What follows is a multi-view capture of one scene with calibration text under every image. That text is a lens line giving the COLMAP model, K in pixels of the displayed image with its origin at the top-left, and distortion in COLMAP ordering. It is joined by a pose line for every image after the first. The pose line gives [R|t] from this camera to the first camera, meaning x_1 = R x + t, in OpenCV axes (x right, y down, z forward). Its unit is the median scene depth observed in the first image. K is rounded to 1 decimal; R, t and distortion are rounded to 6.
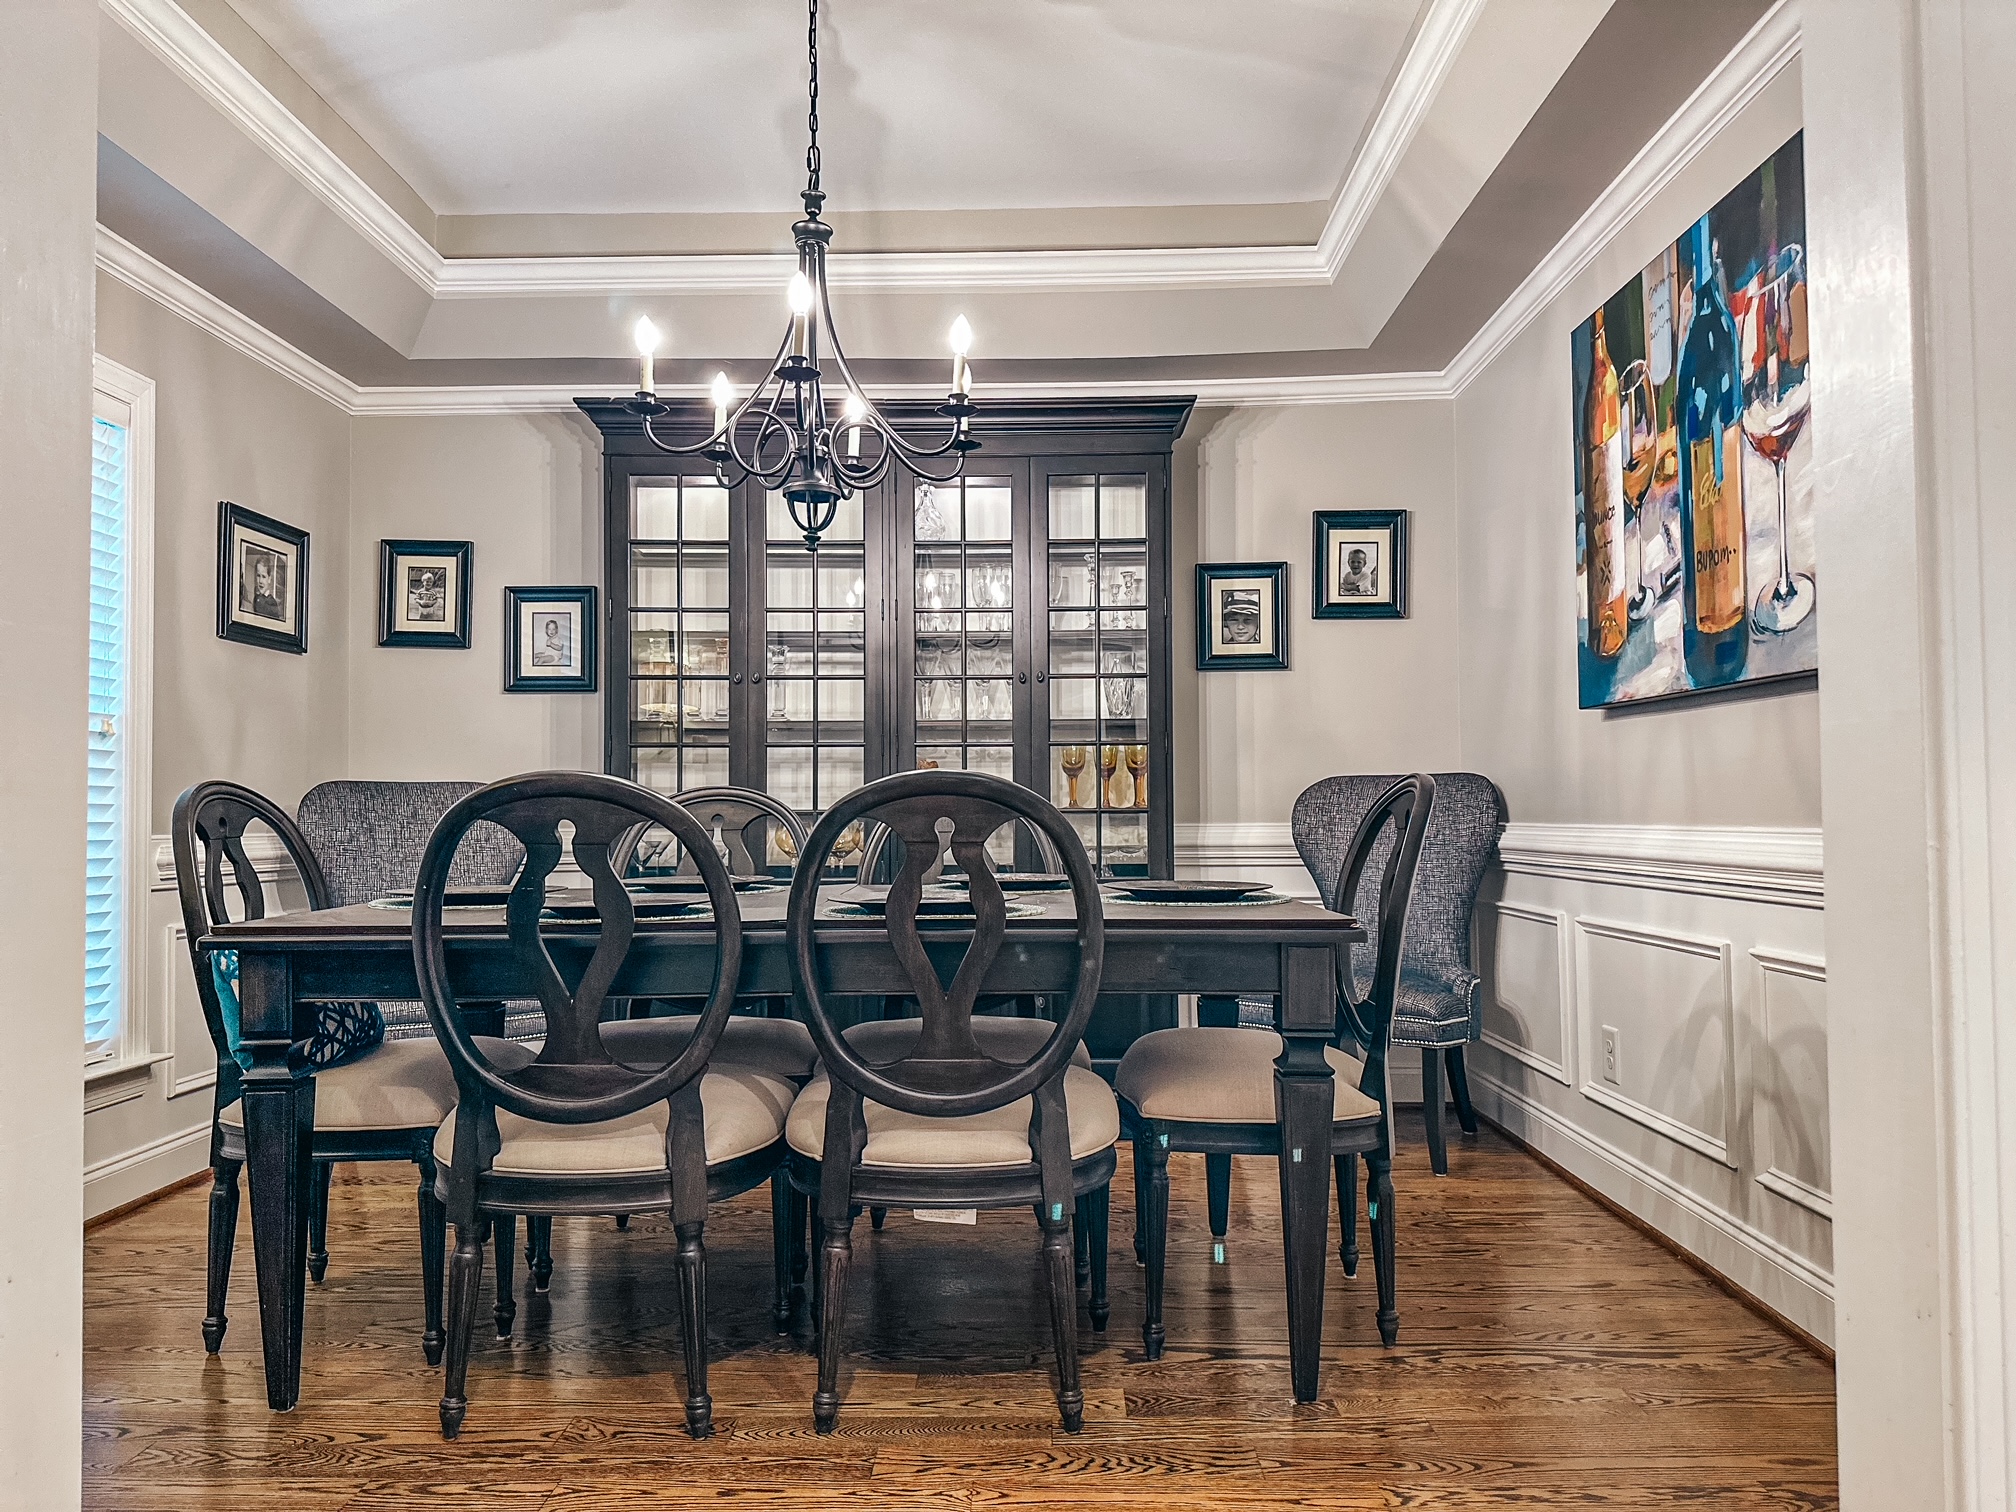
lens RADIAL K [[1404.4, 0, 1010.4], [0, 1404.4, 797.7], [0, 0, 1]] dist [0.095051, -0.135667]
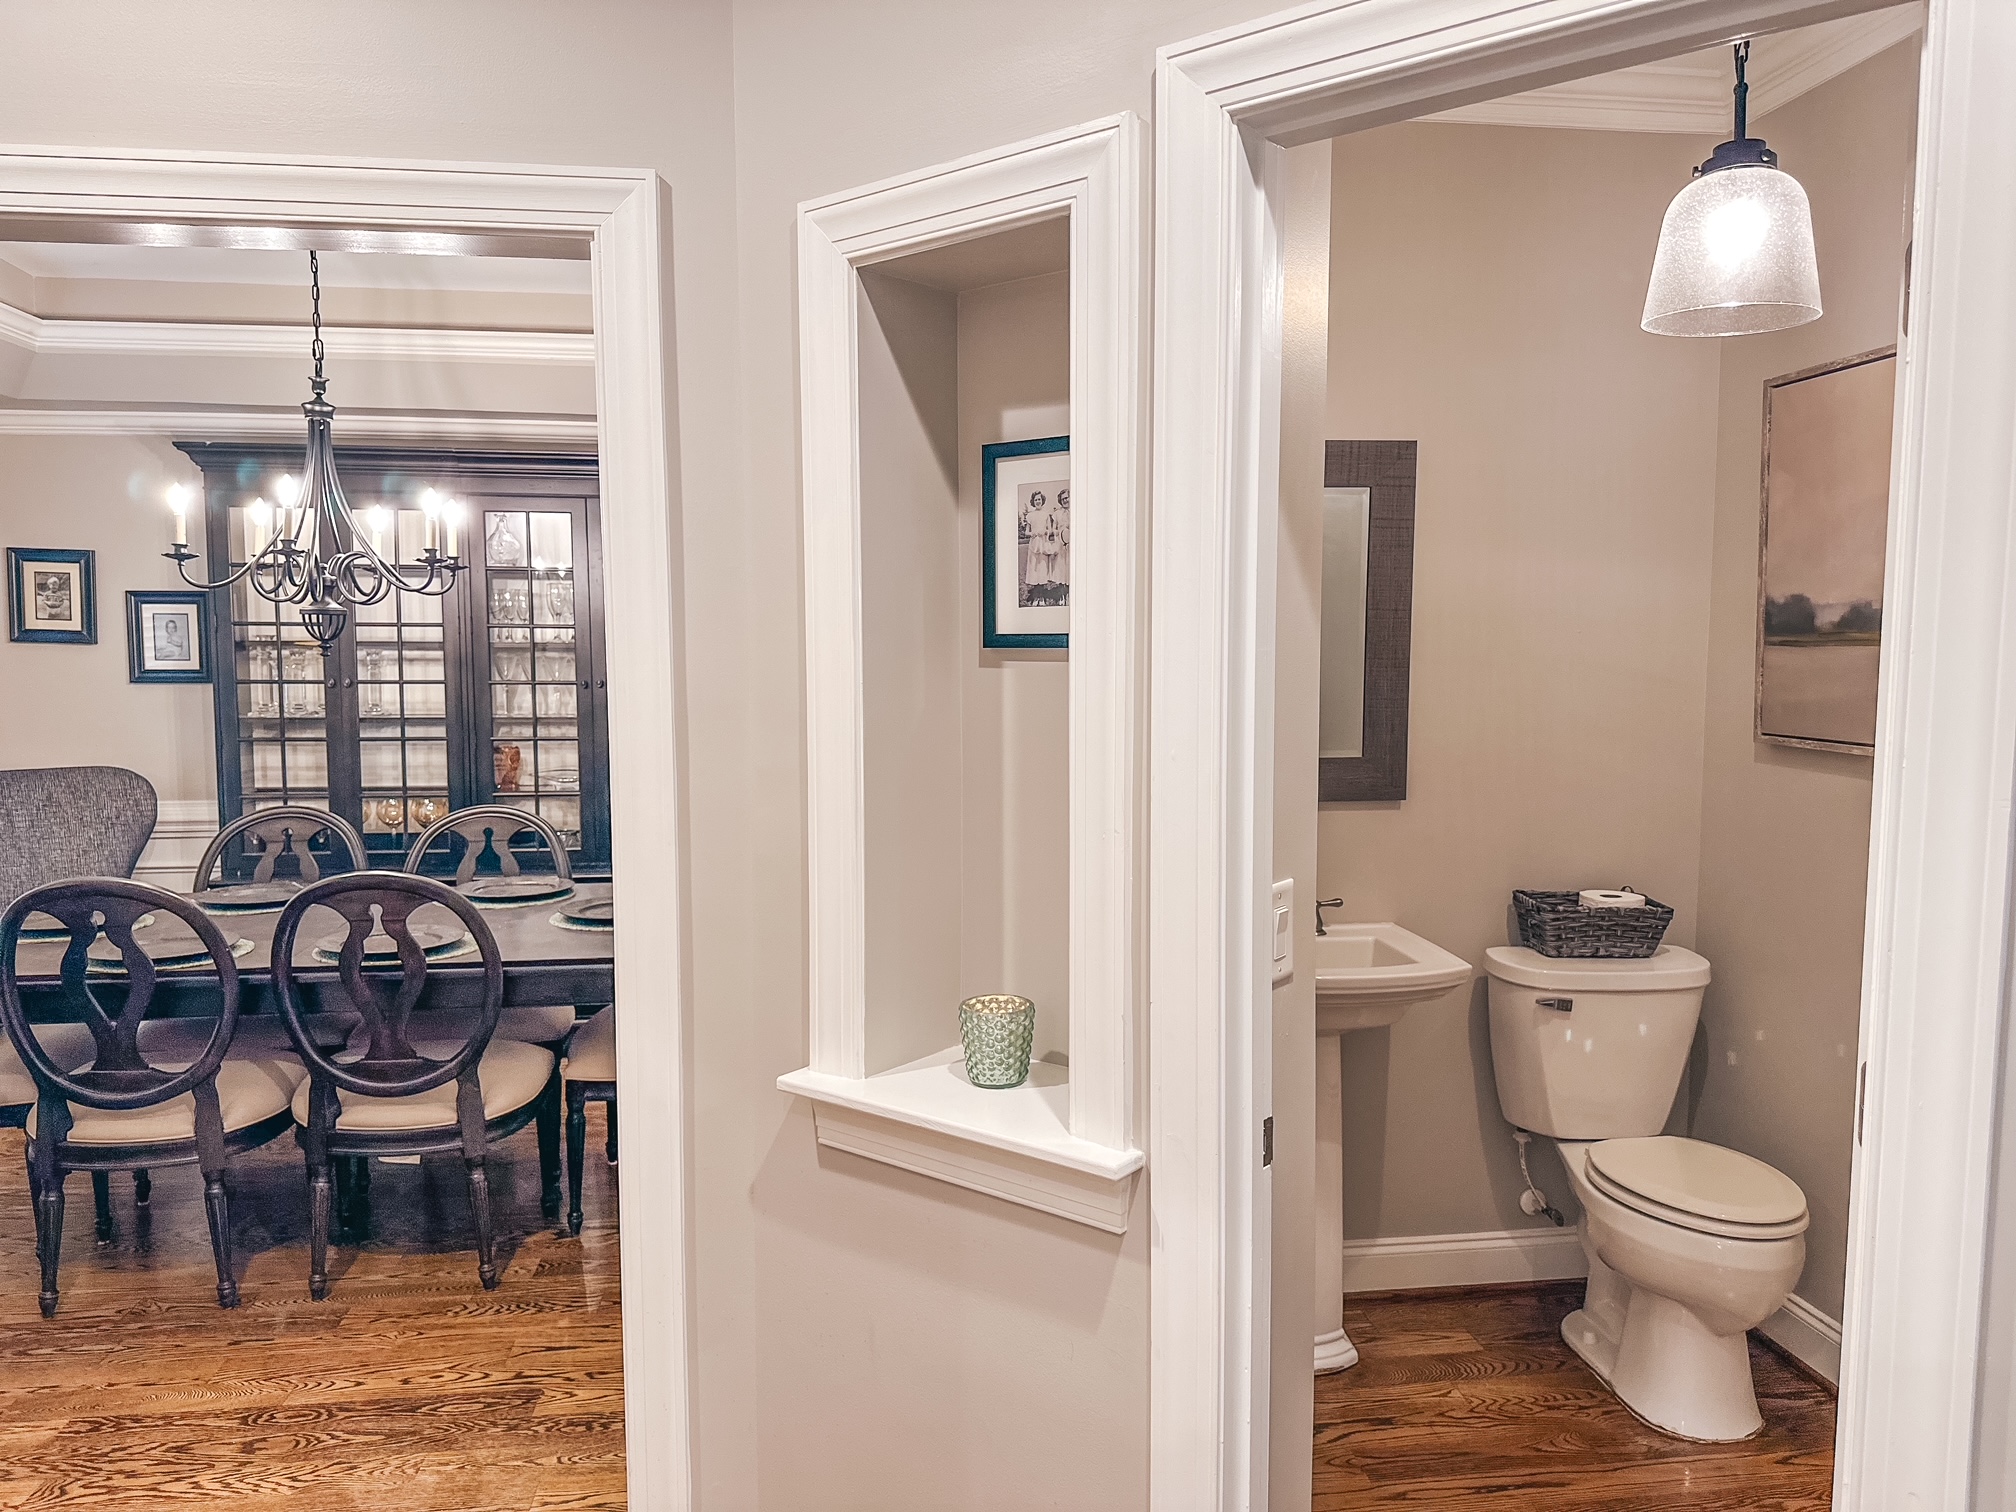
lens RADIAL K [[1418.2, 0, 1008.6], [0, 1418.2, 784.5], [0, 0, 1]] dist [-0.000089, -0.002018]
pose [[0.988745, -0.007064, 0.149446, 0.358445], [-0.009775, 0.993701, 0.111640, -0.260640], [-0.149294, -0.111844, 0.982447, -0.502623]]
